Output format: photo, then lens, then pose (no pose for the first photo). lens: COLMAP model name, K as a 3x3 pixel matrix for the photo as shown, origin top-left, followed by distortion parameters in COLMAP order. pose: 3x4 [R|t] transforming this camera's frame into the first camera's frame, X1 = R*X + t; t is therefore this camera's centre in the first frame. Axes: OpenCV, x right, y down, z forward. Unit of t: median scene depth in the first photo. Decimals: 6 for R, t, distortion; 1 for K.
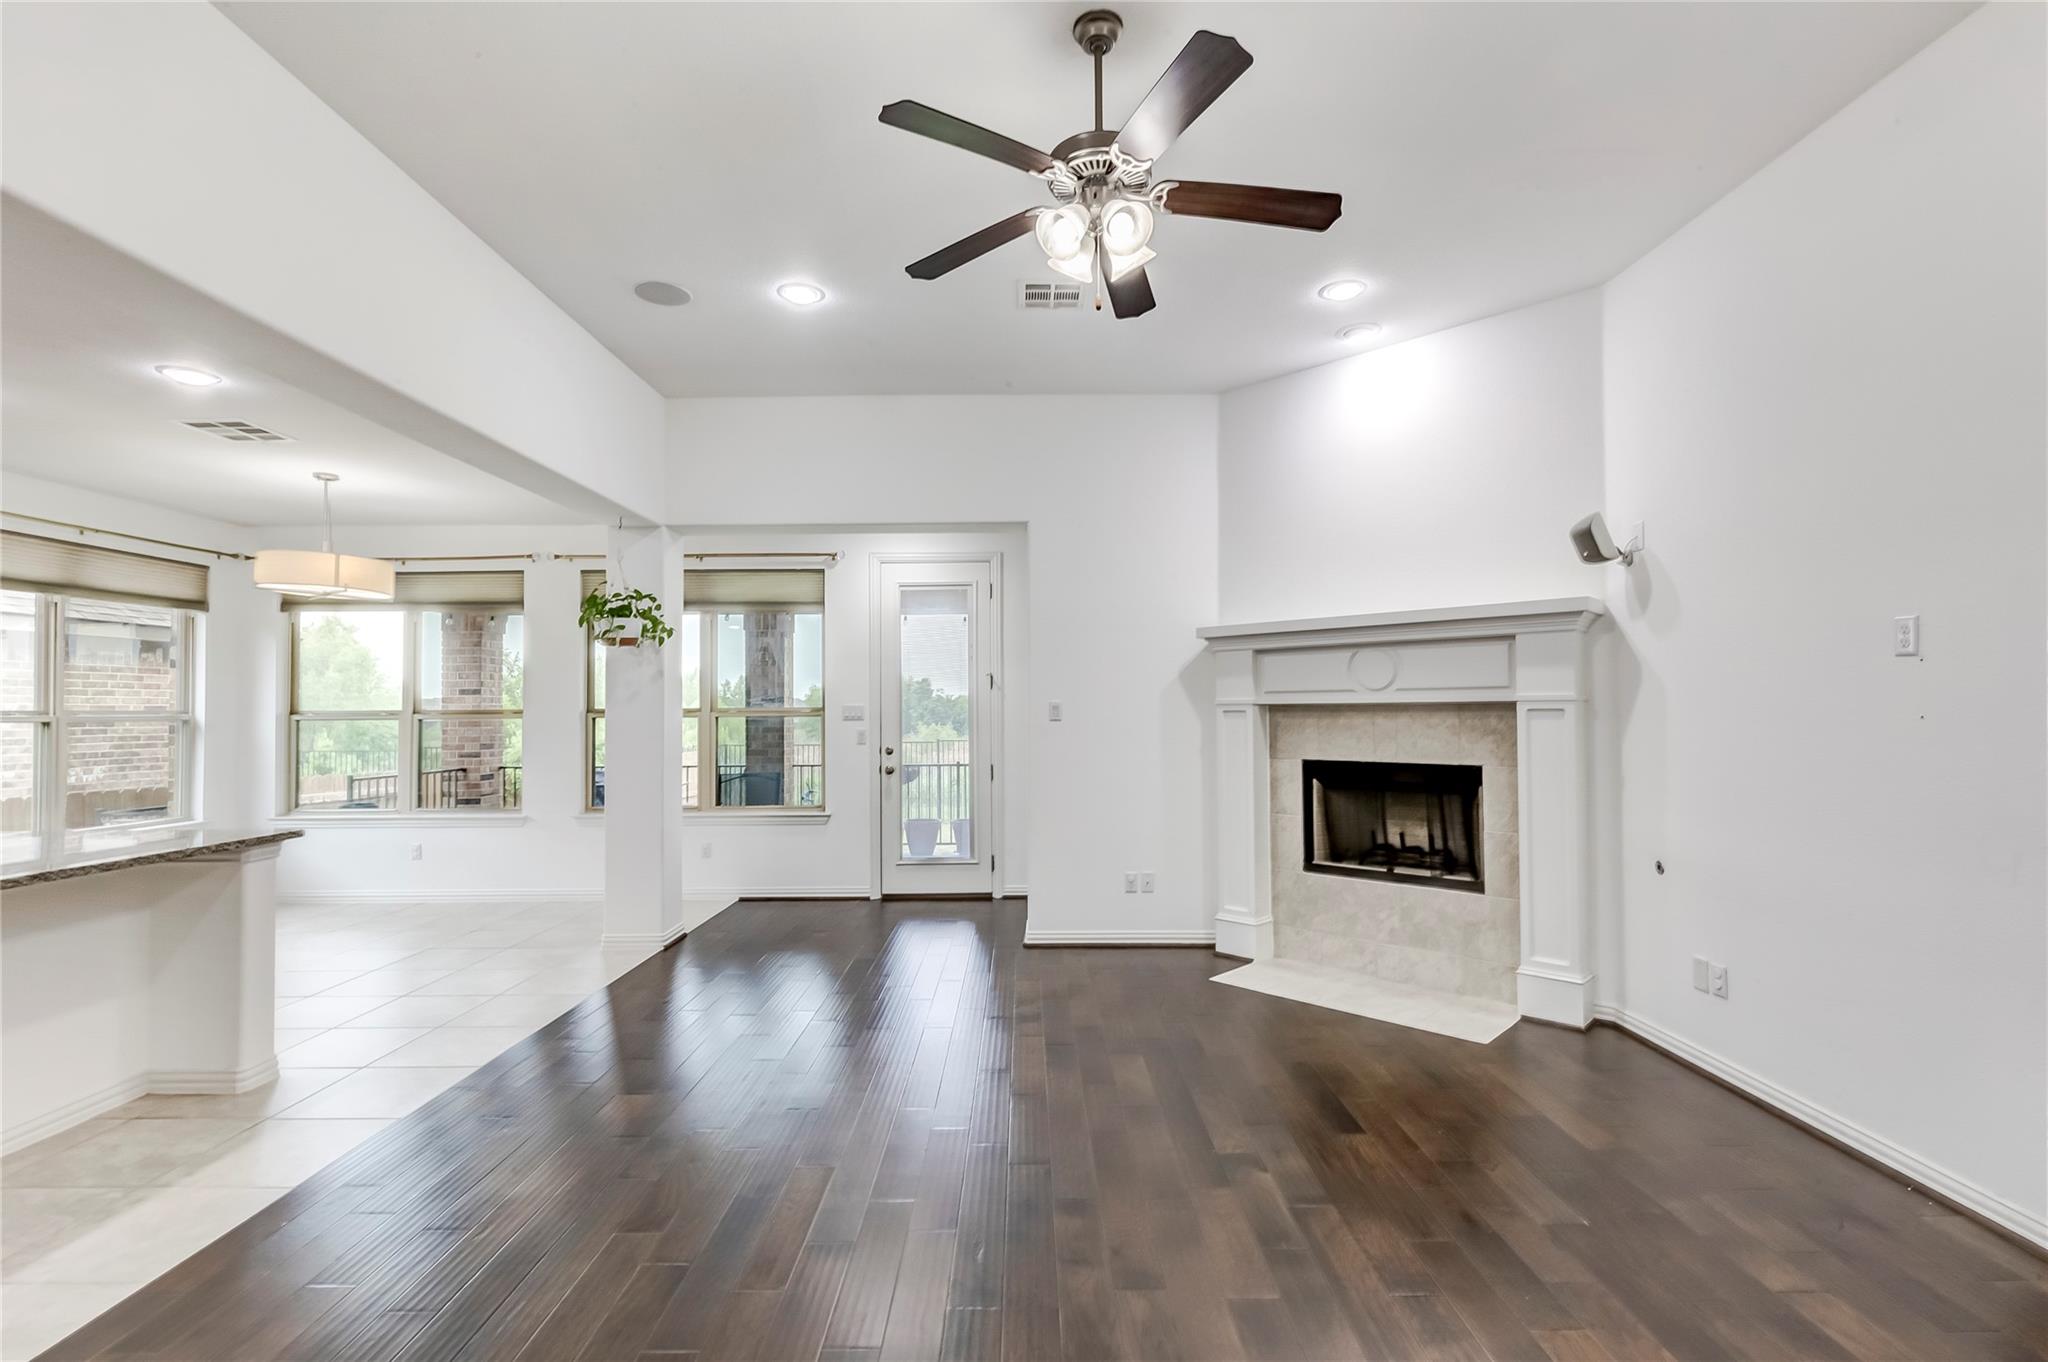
lens RADIAL K [[925.5, 0, 1029.4], [0, 925.5, 685.4], [0, 0, 1]] dist [-0.000489, -0.000007]
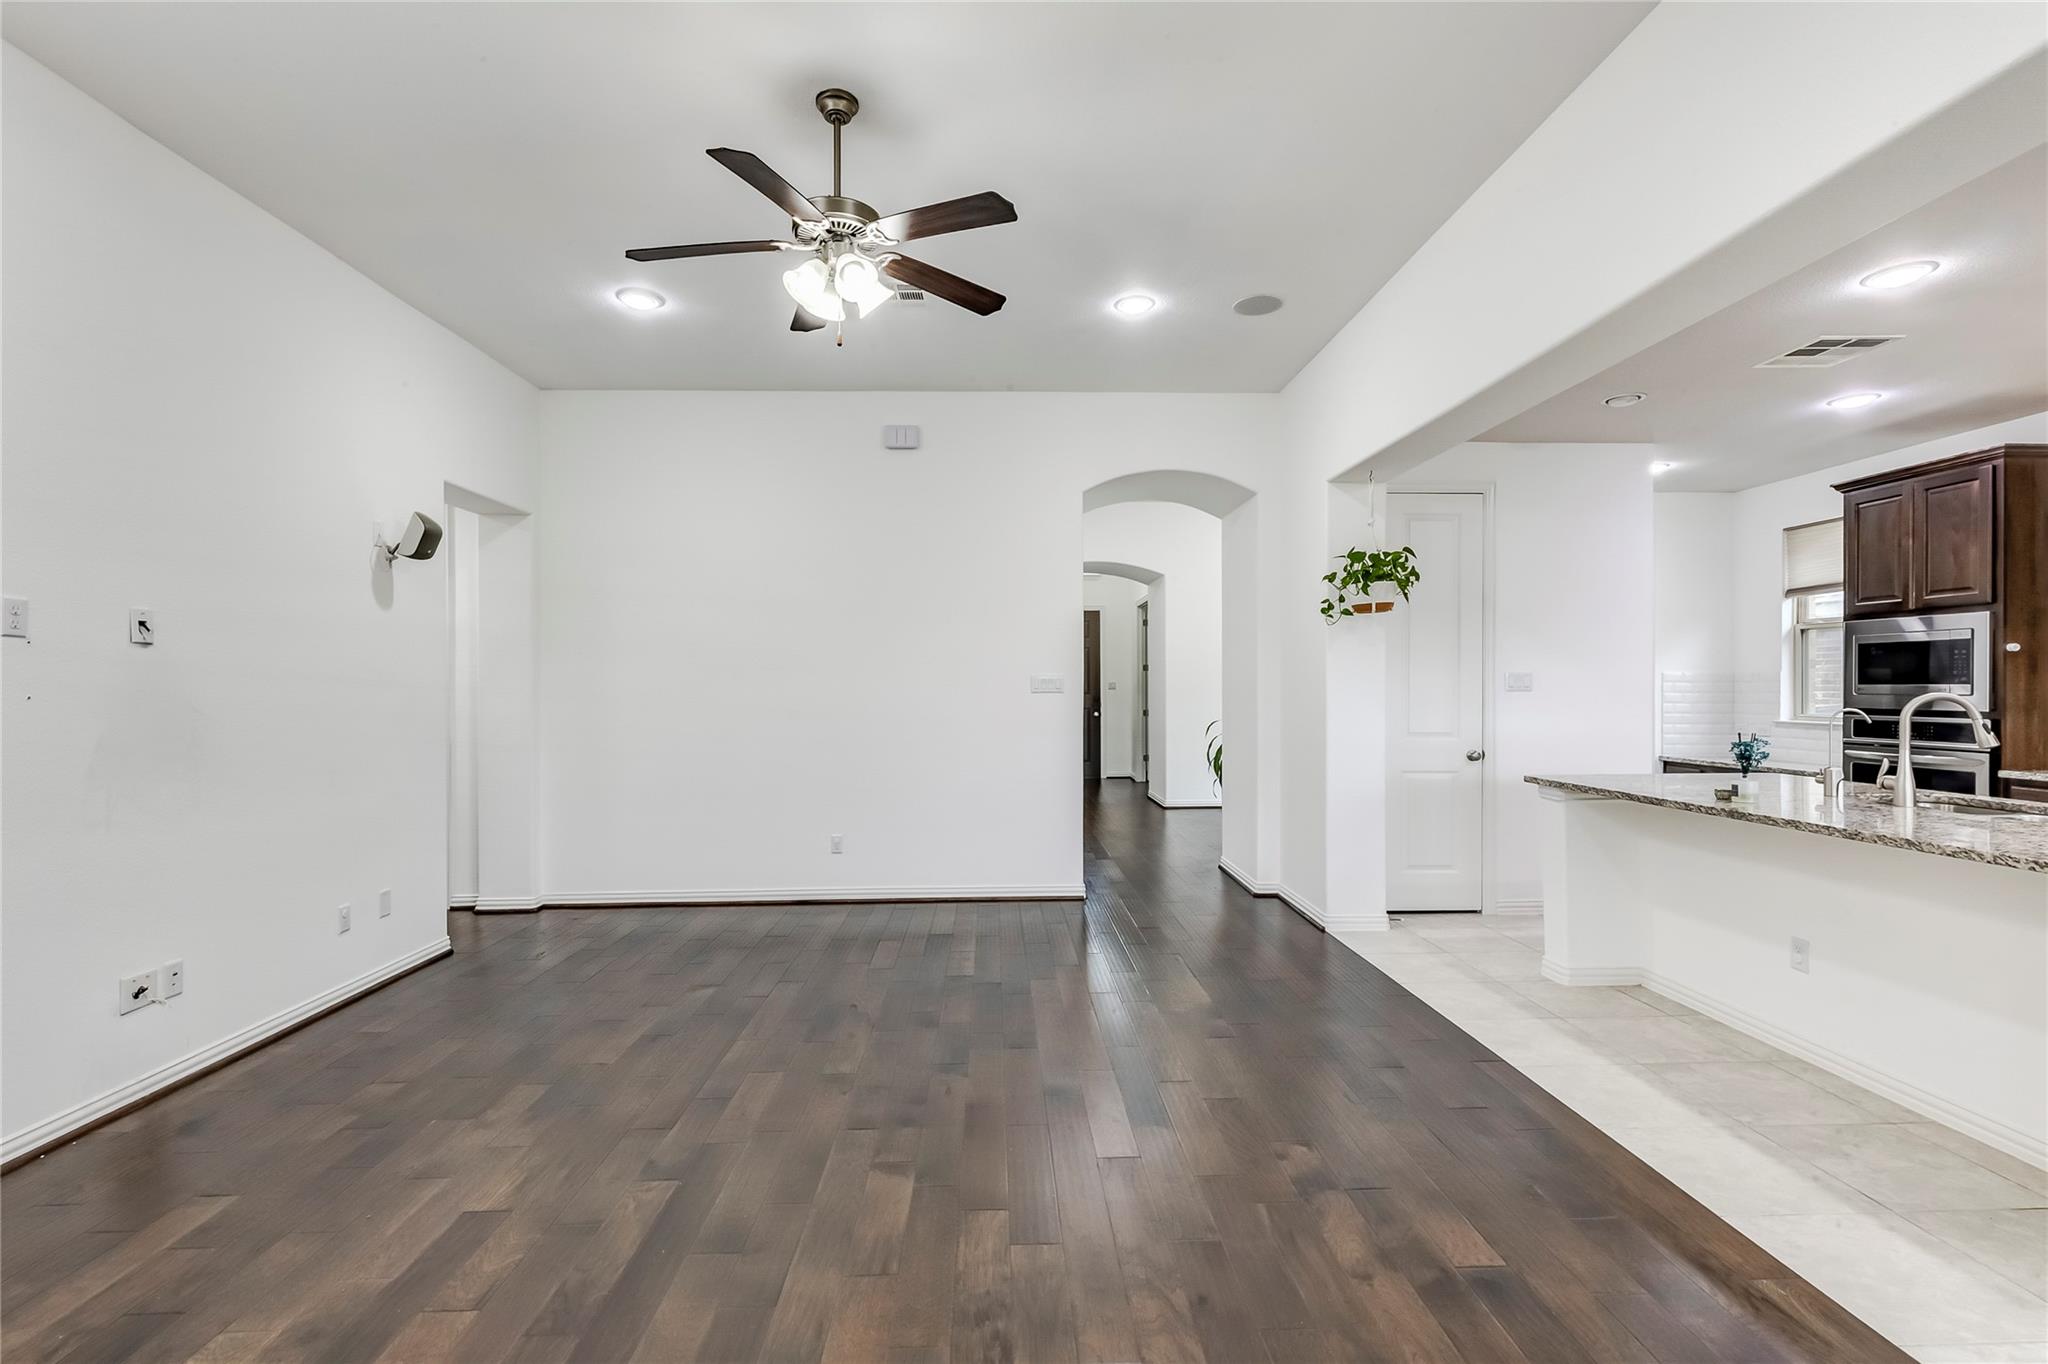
lens RADIAL K [[925.5, 0, 1021.8], [0, 925.5, 689.2], [0, 0, 1]] dist [-0.000489, -0.000007]
pose [[-0.999715, 0.008616, -0.022259, -0.057882], [0.009171, 0.999646, -0.024961, 0.031548], [0.022036, -0.025158, -0.999441, 1.015977]]
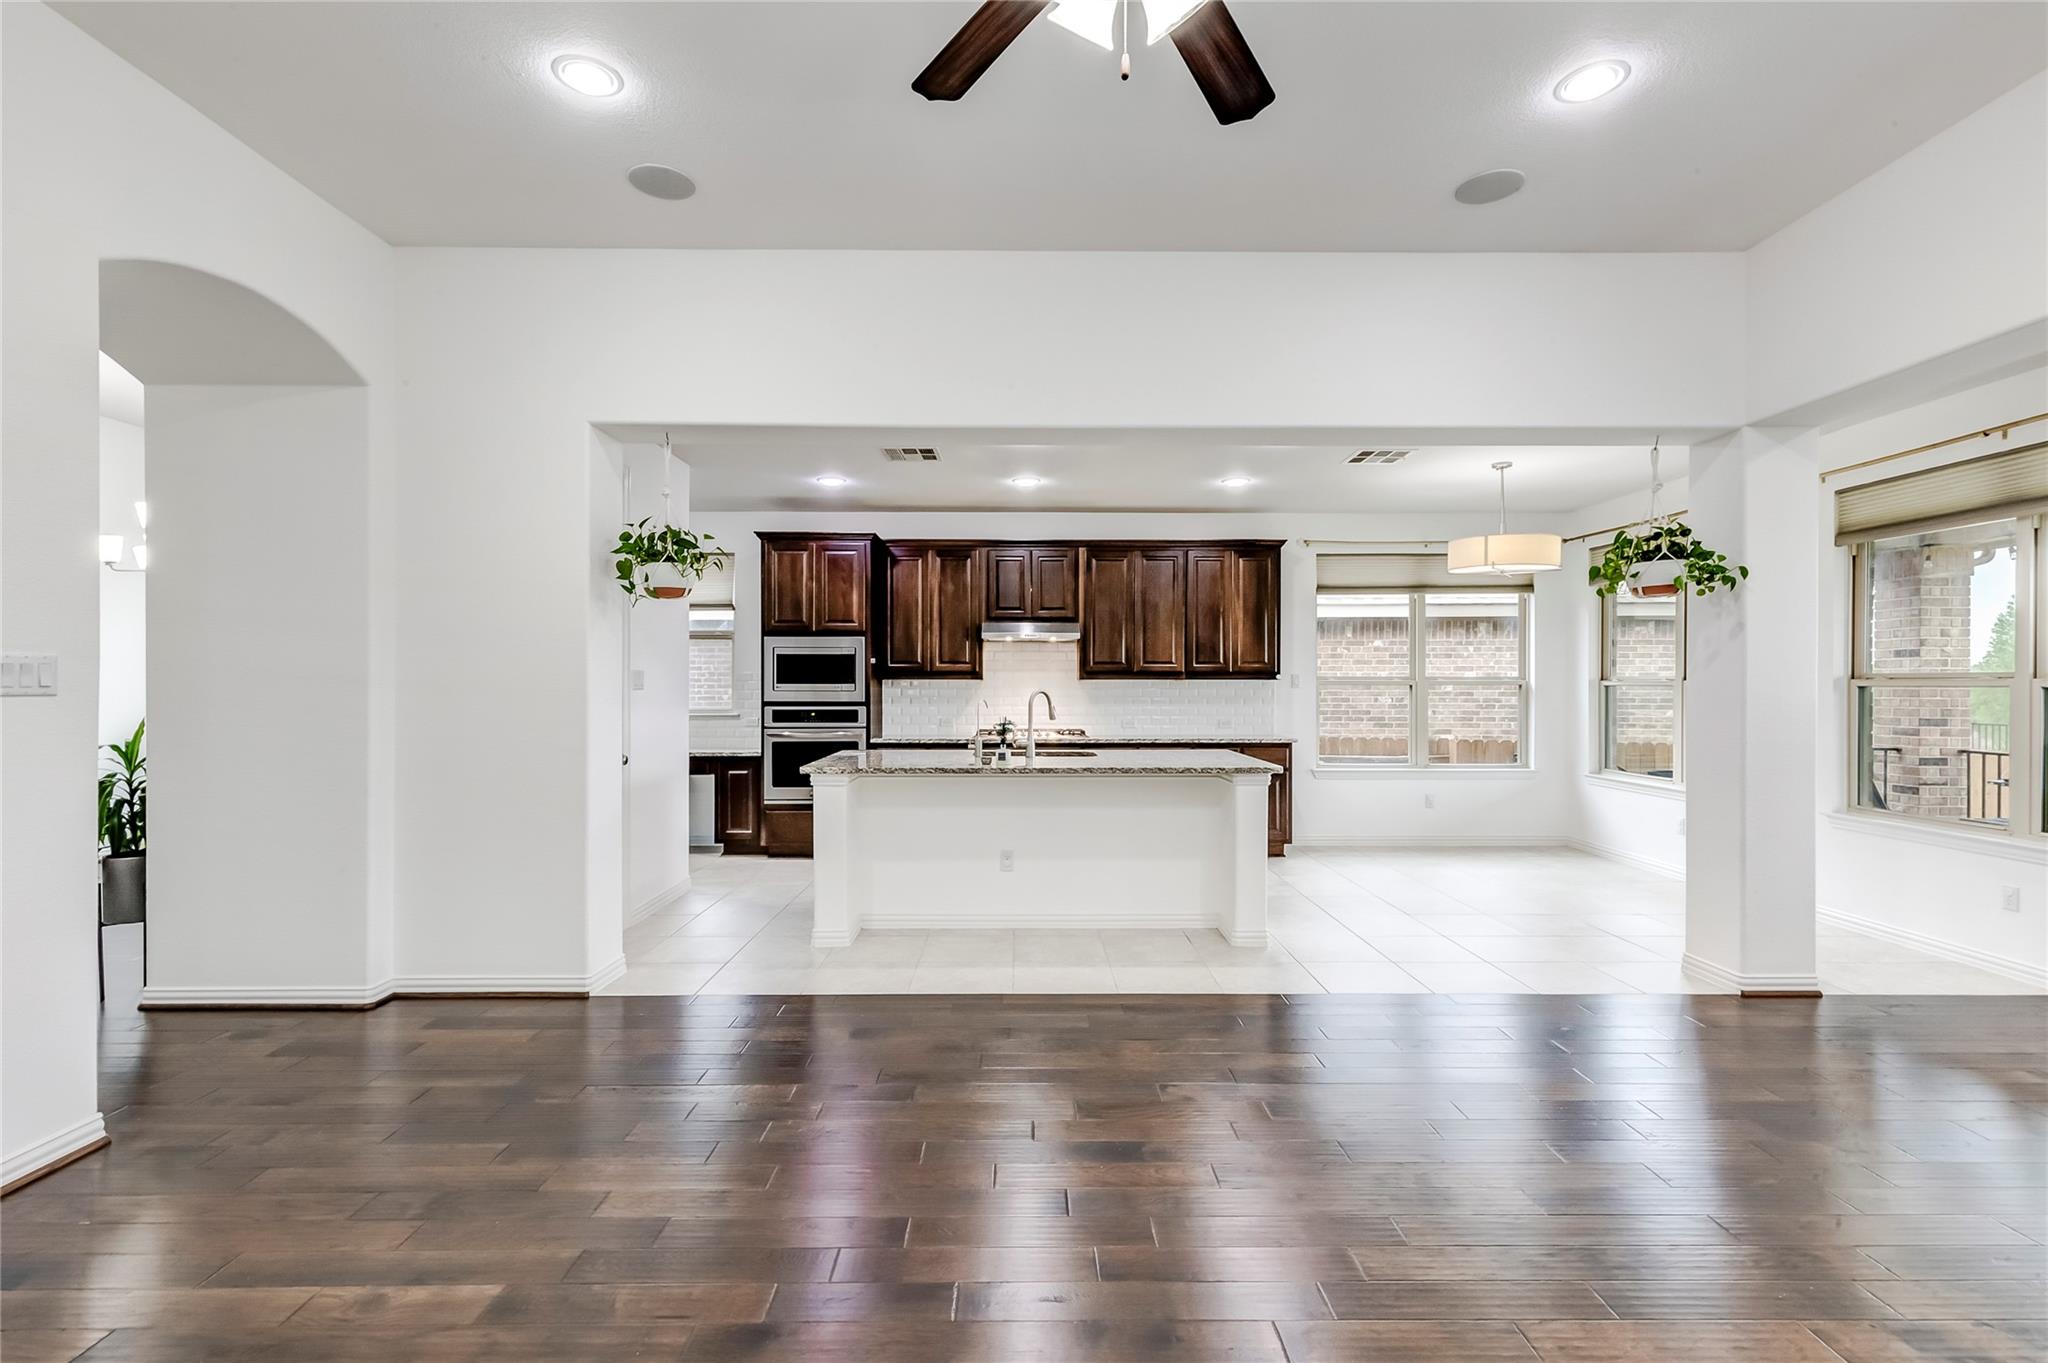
lens RADIAL K [[925.5, 0, 1021.5], [0, 925.5, 690.2], [0, 0, 1]] dist [-0.000489, -0.000007]
pose [[-0.005050, 0.013463, -0.999897, 0.352848], [0.028365, 0.999509, 0.013314, 0.012024], [0.999585, -0.028295, -0.005429, 0.428161]]
